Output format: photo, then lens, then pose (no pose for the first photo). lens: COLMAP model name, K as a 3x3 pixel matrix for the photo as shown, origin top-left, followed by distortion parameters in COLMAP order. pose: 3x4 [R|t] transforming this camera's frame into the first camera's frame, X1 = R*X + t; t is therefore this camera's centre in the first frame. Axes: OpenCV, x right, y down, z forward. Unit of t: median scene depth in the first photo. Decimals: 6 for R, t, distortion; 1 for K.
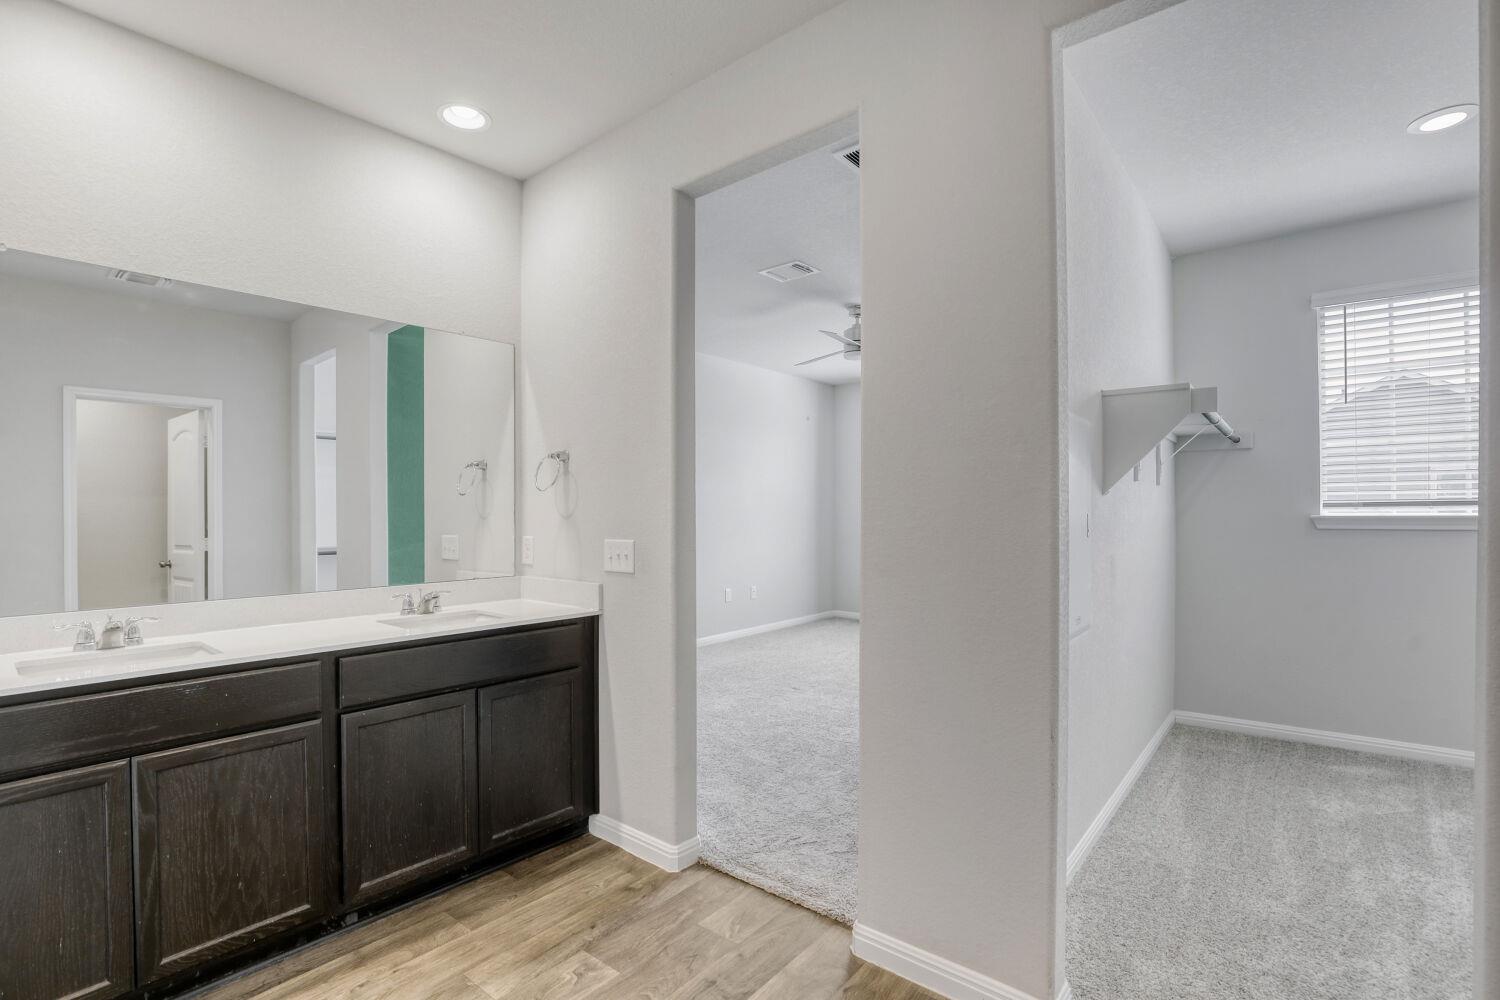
lens RADIAL K [[690.5, 0, 747.5], [0, 690.5, 507.9], [0, 0, 1]] dist [-0.019279, -0.002230]
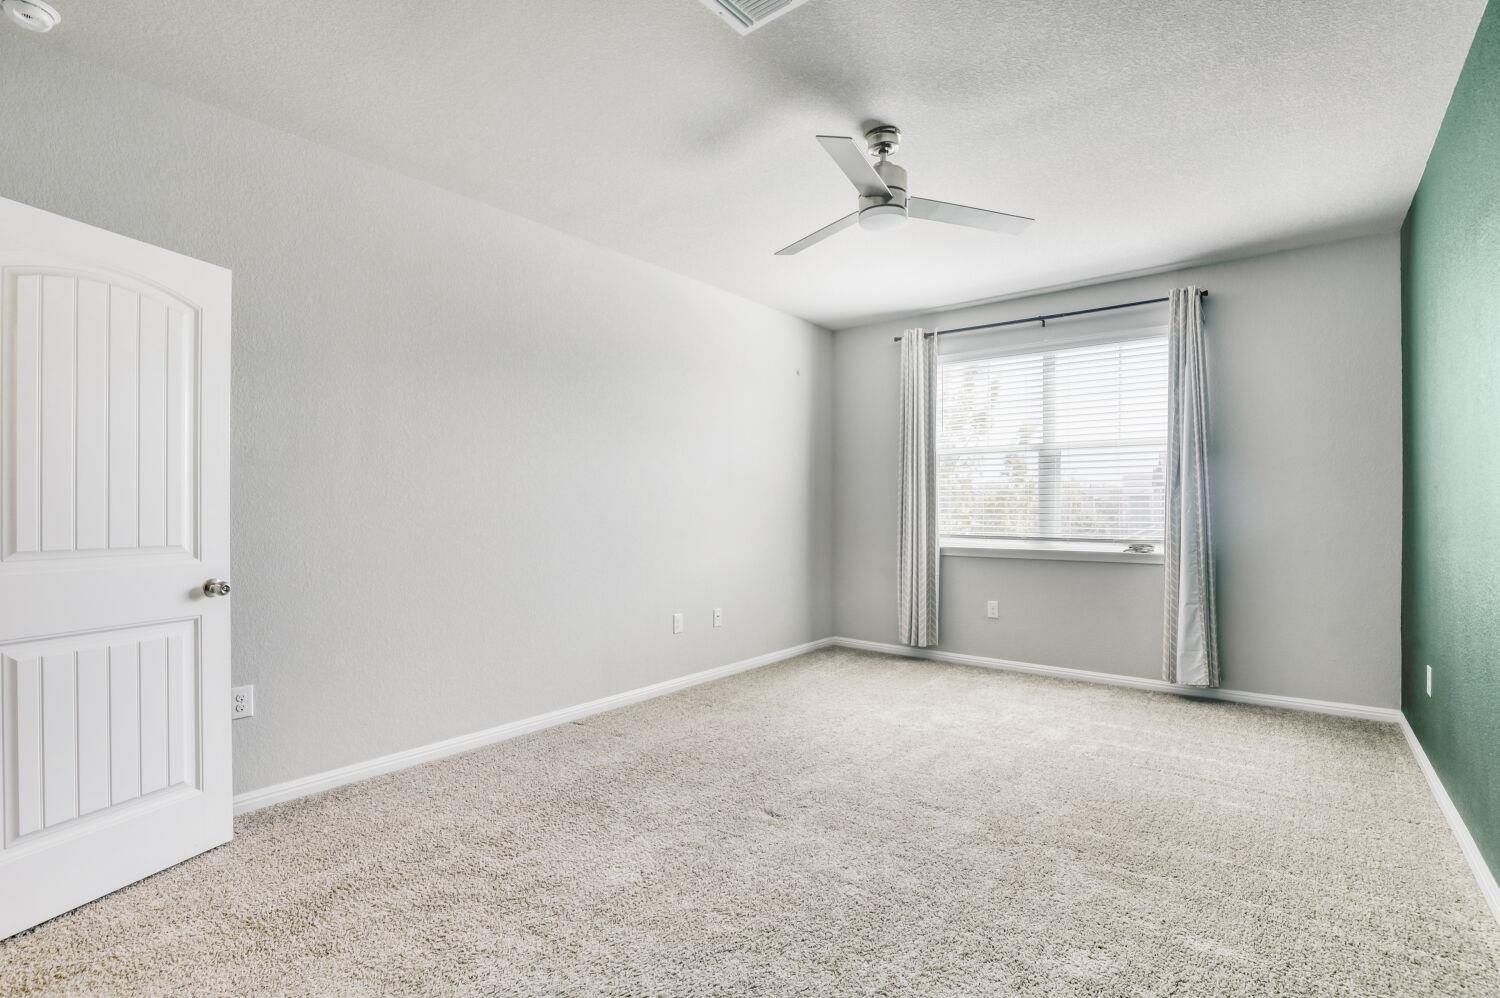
lens RADIAL K [[690.5, 0, 747.9], [0, 690.5, 504.9], [0, 0, 1]] dist [-0.019279, -0.002230]
pose [[0.999916, 0.003802, 0.012367, 0.034048], [-0.003802, 0.999993, -0.000002, 0.012310], [-0.012367, -0.000045, 0.999924, 0.358021]]
